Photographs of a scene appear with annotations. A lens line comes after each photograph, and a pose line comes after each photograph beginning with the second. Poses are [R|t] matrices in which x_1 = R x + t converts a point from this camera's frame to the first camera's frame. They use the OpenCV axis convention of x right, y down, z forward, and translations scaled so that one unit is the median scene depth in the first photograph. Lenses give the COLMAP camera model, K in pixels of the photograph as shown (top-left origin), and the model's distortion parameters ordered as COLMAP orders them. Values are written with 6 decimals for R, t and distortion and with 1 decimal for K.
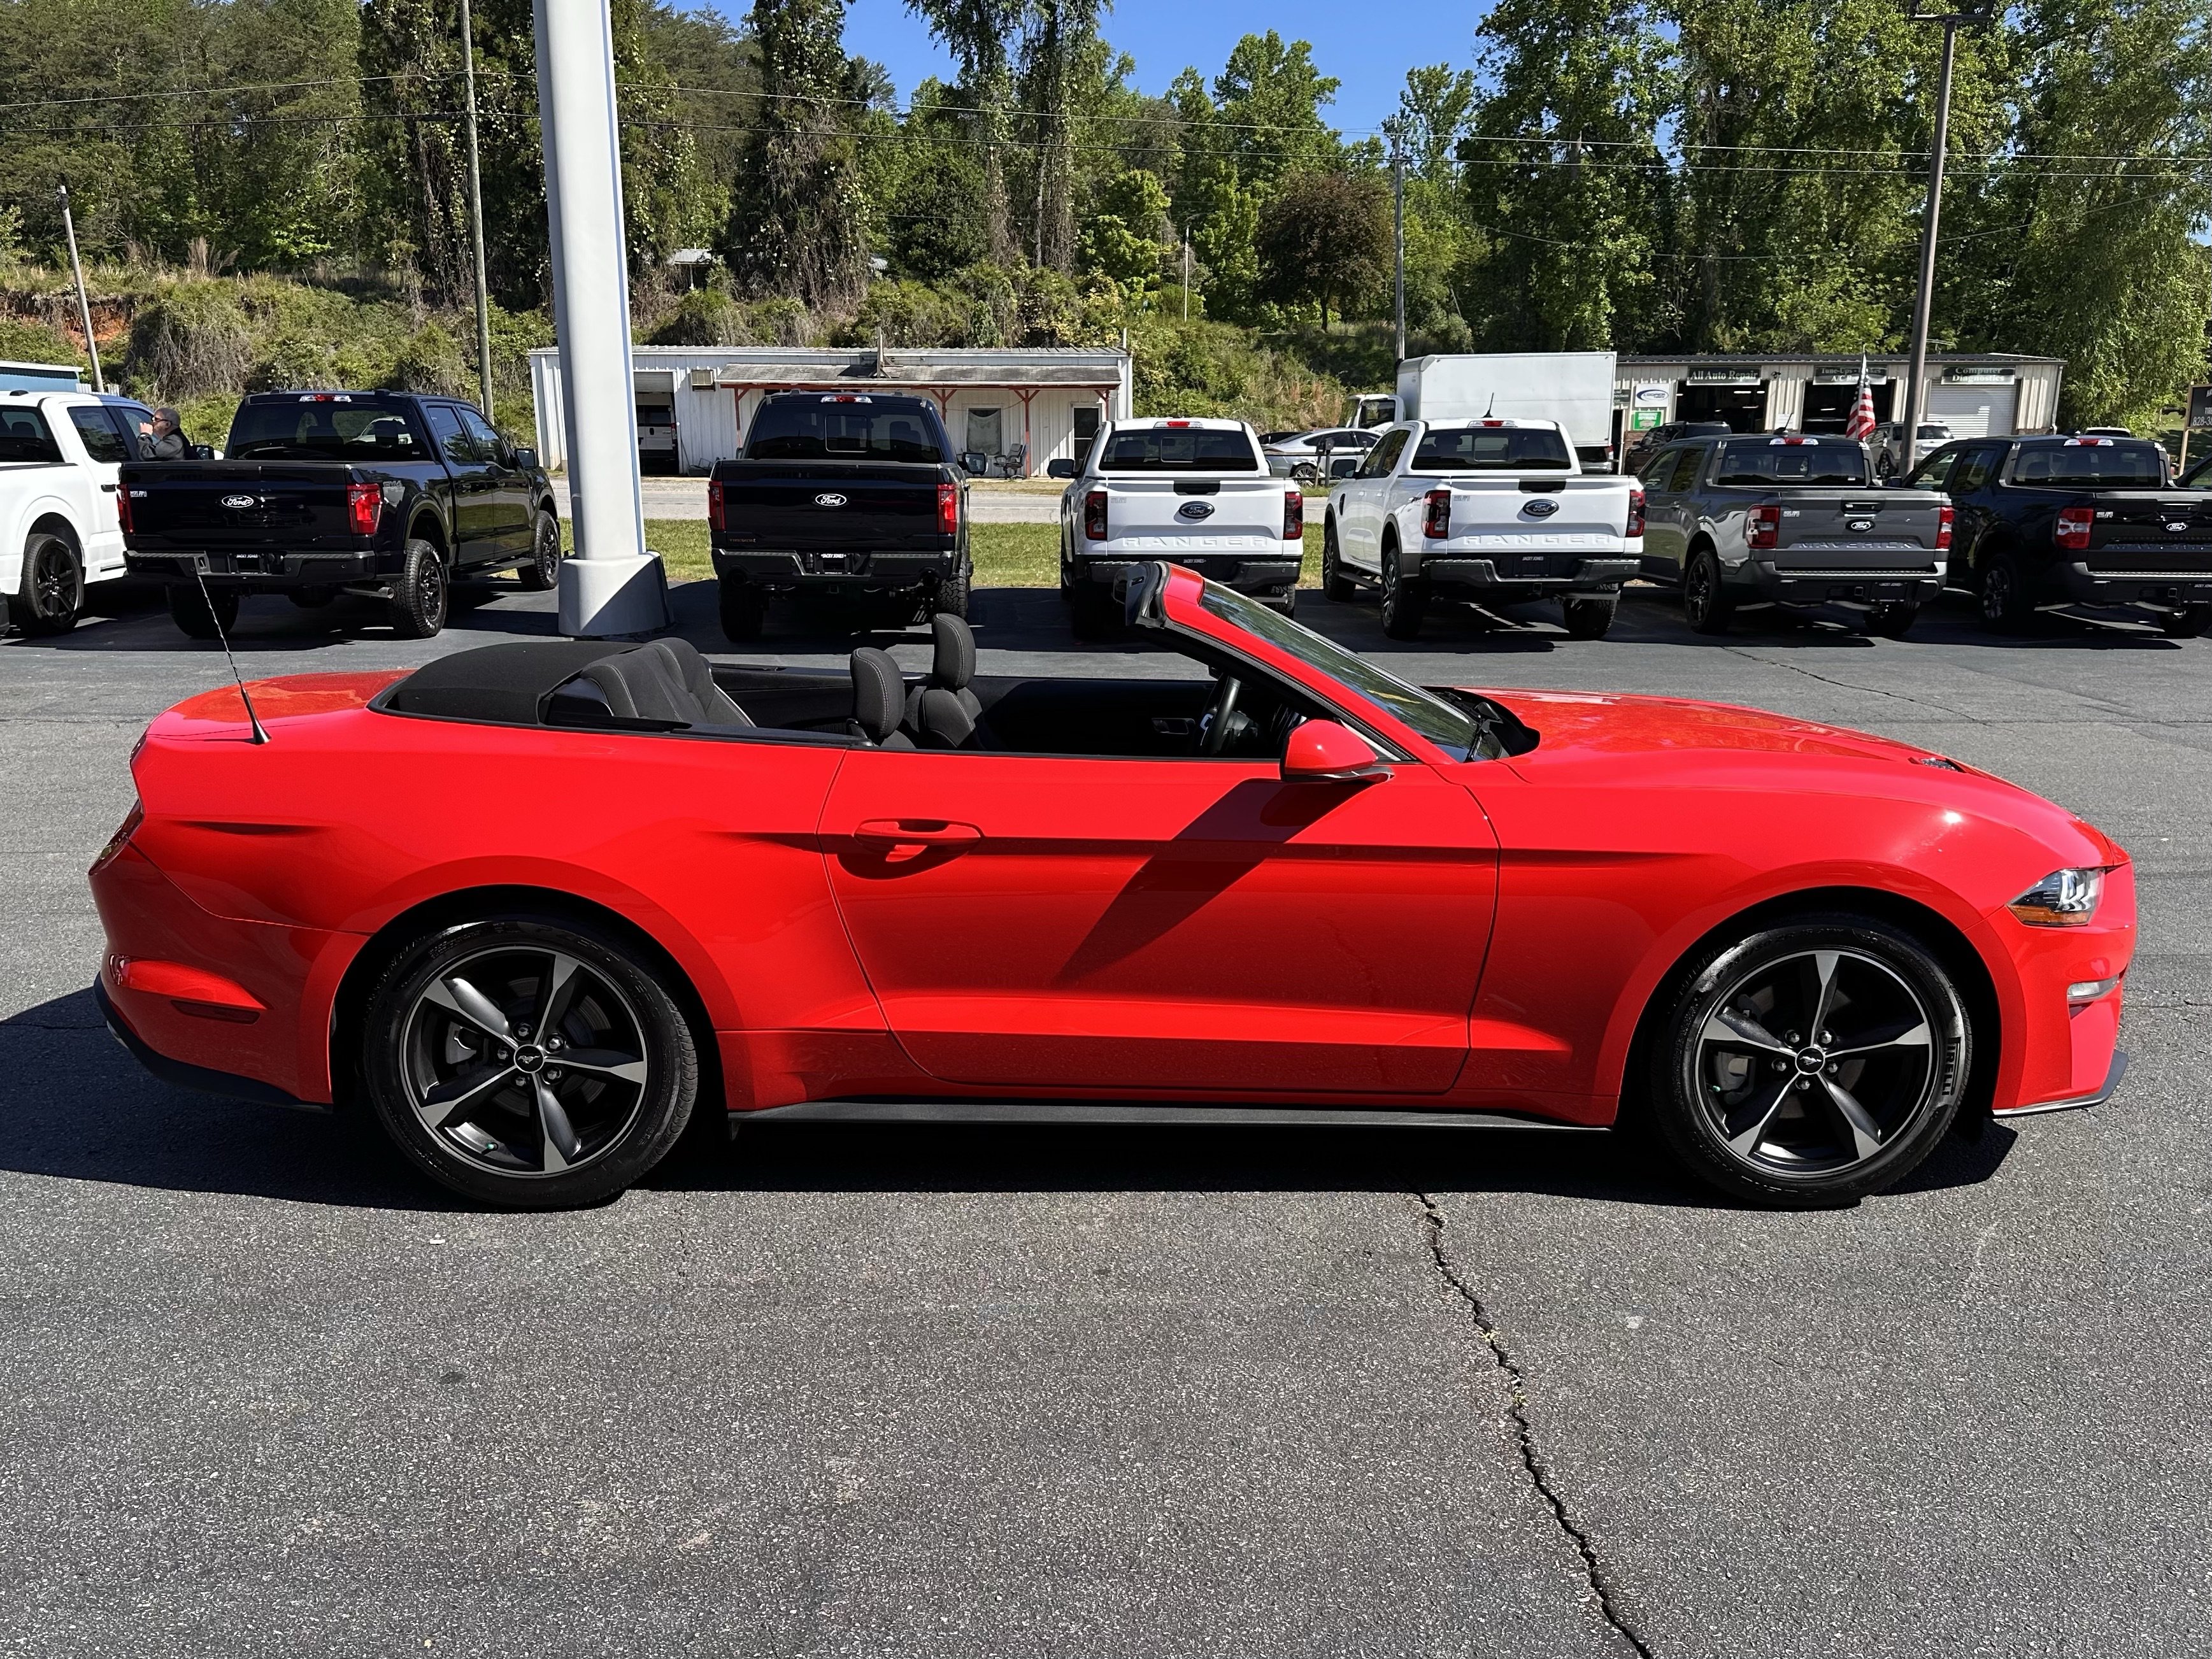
lens RADIAL K [[1983.7, 0, 1109.8], [0, 1983.7, 834.6], [0, 0, 1]] dist [0.021190, -0.052759]
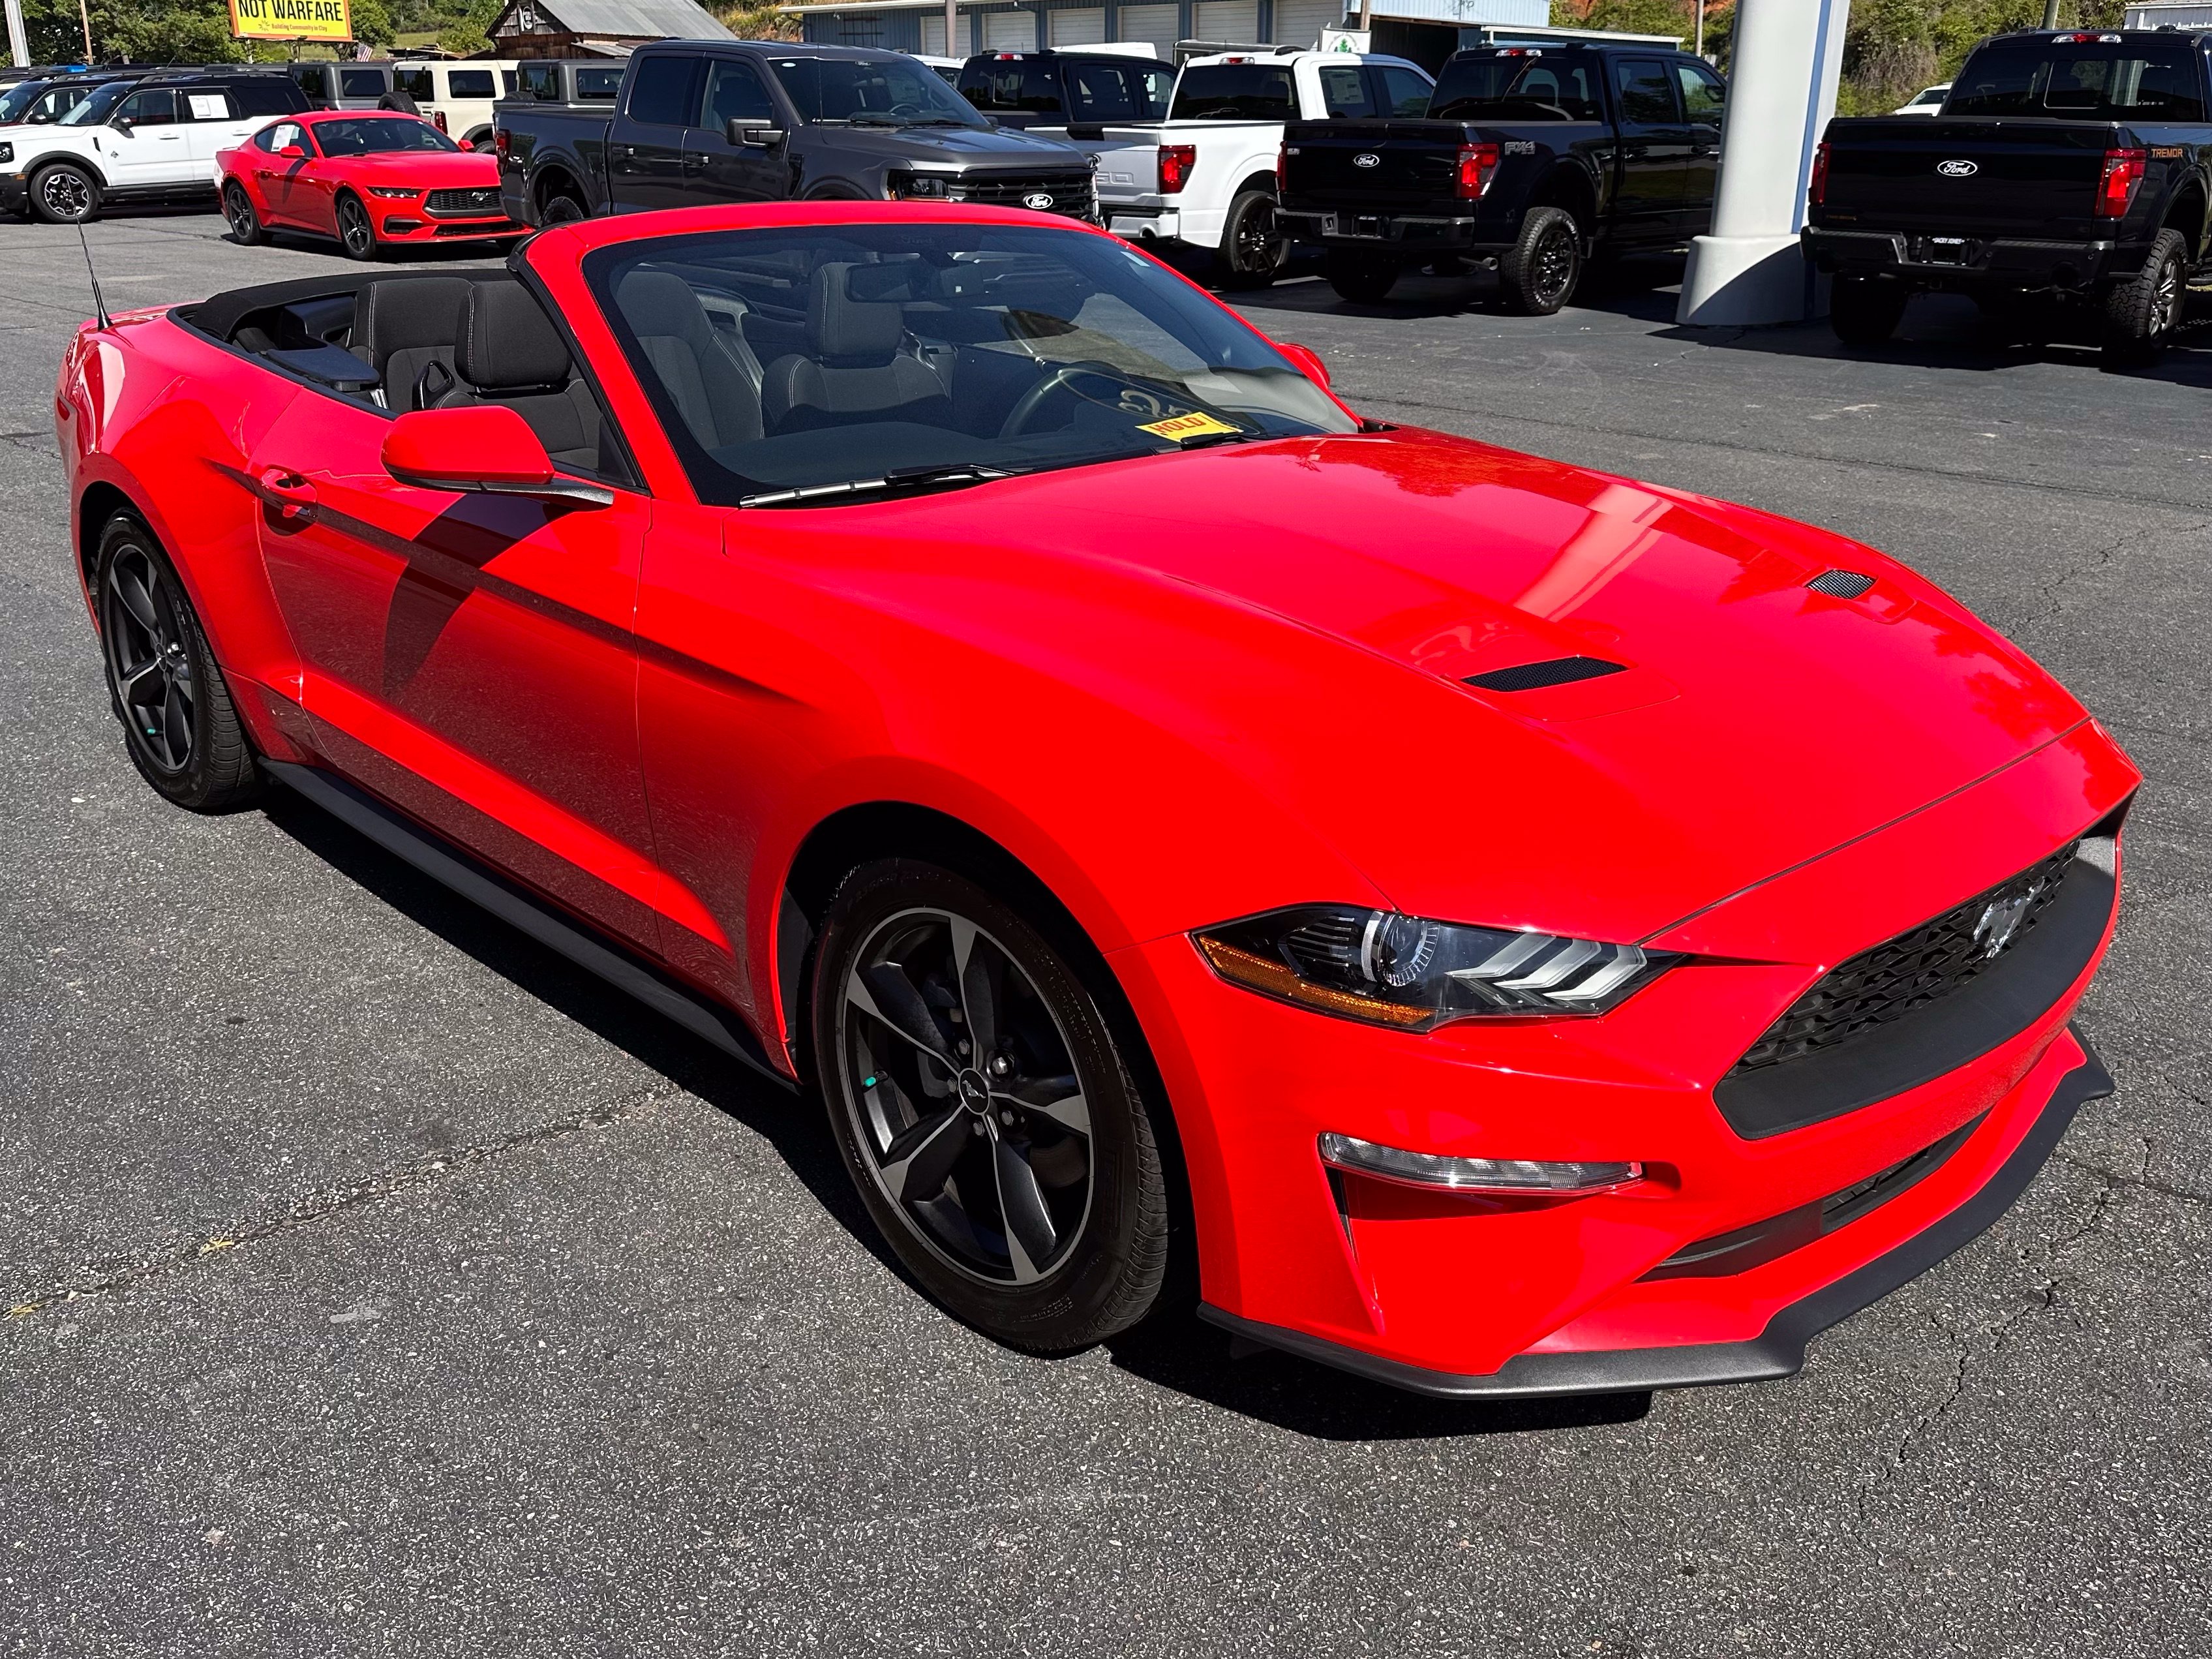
lens RADIAL K [[1983.9, 0, 1091.9], [0, 1983.9, 838.0], [0, 0, 1]] dist [0.021190, -0.052759]
pose [[0.658608, 0.254925, -0.707989, 0.230396], [-0.147514, 0.966350, 0.210728, -0.025785], [0.737885, -0.034349, 0.674052, 0.190530]]
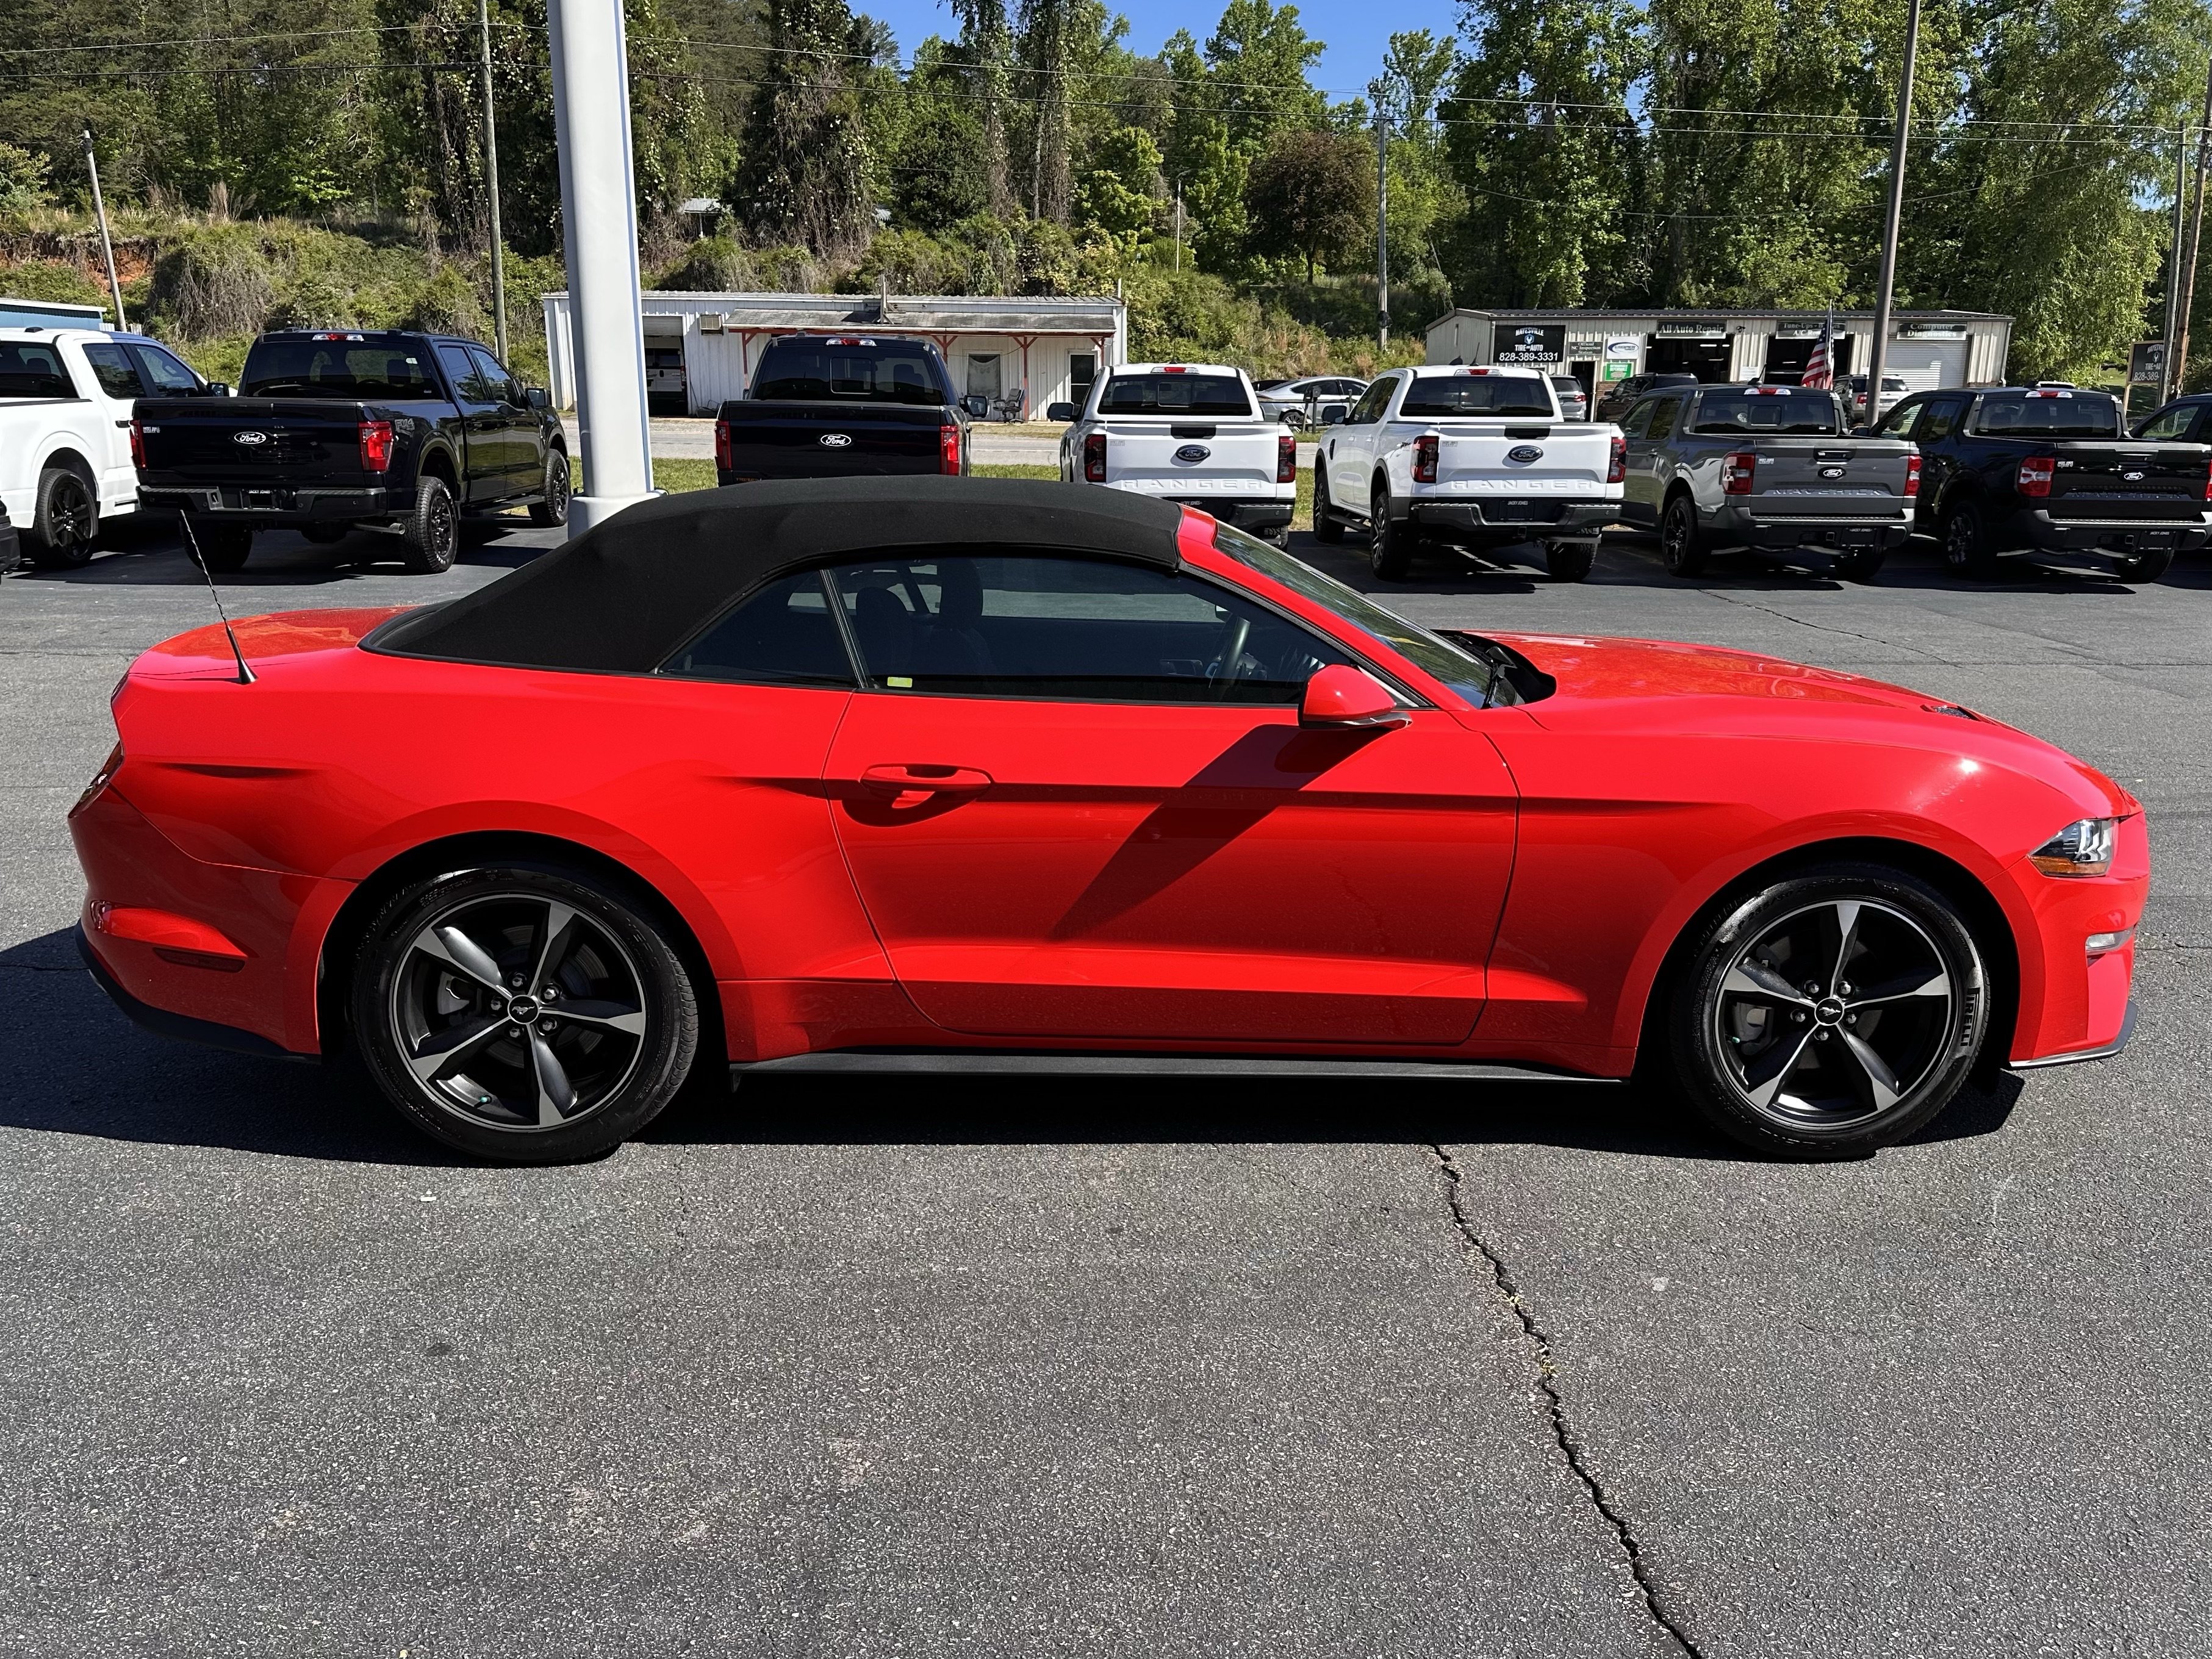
lens RADIAL K [[1887.3, 0, 1142.7], [0, 1887.3, 785.3], [0, 0, 1]] dist [0.014963, -0.042546]
pose [[0.999753, 0.003418, 0.021972, -0.003046], [-0.003669, 0.999929, 0.011379, -0.002492], [-0.021931, -0.011457, 0.999694, 0.020631]]
